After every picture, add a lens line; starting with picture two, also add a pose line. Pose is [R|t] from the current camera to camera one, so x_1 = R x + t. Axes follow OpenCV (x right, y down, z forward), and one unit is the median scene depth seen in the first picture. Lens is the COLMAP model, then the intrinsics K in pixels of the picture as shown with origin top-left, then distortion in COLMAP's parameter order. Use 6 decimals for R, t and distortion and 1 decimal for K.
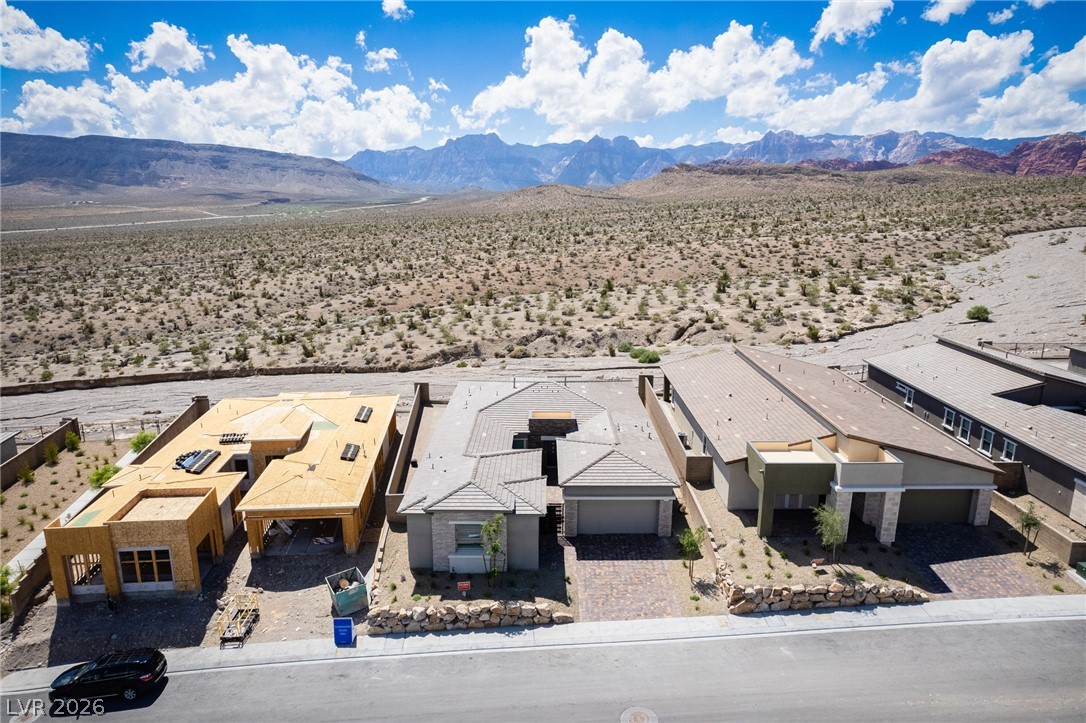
lens RADIAL K [[700.5, 0, 545.5], [0, 700.5, 347.6], [0, 0, 1]] dist [-0.082375, 0.078146]
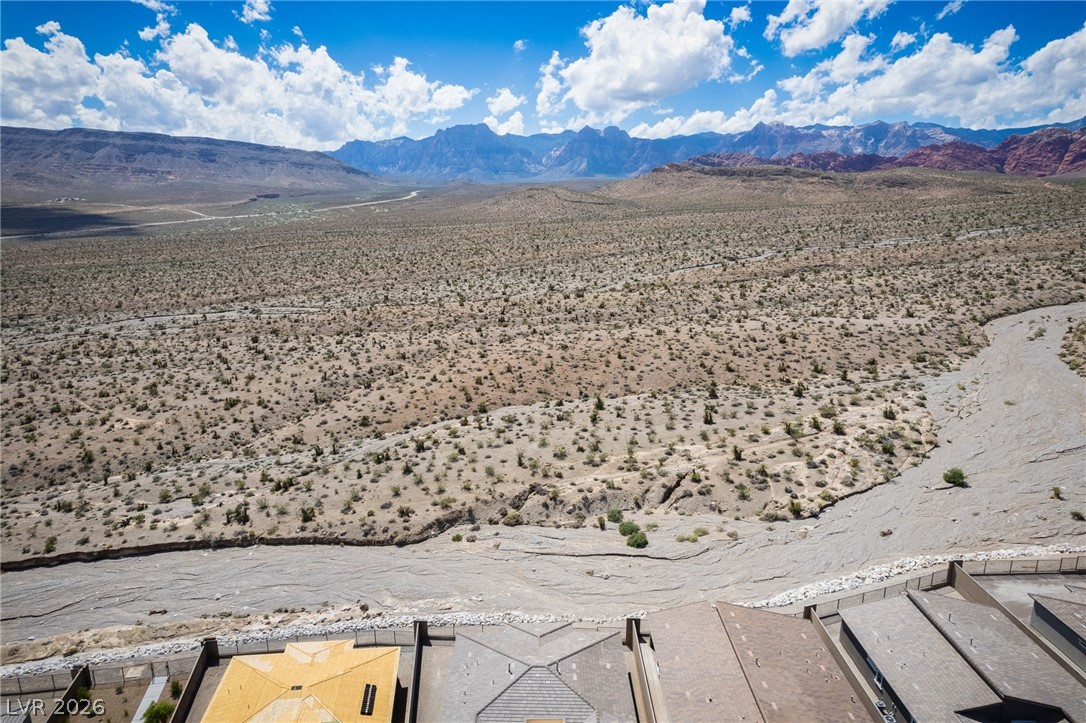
lens RADIAL K [[700.5, 0, 545.5], [0, 700.5, 347.6], [0, 0, 1]] dist [-0.082375, 0.078146]
pose [[0.999911, -0.002421, 0.013133, -0.000863], [0.002208, 0.999867, 0.016185, -0.181215], [-0.013170, -0.016154, 0.999783, -0.019200]]
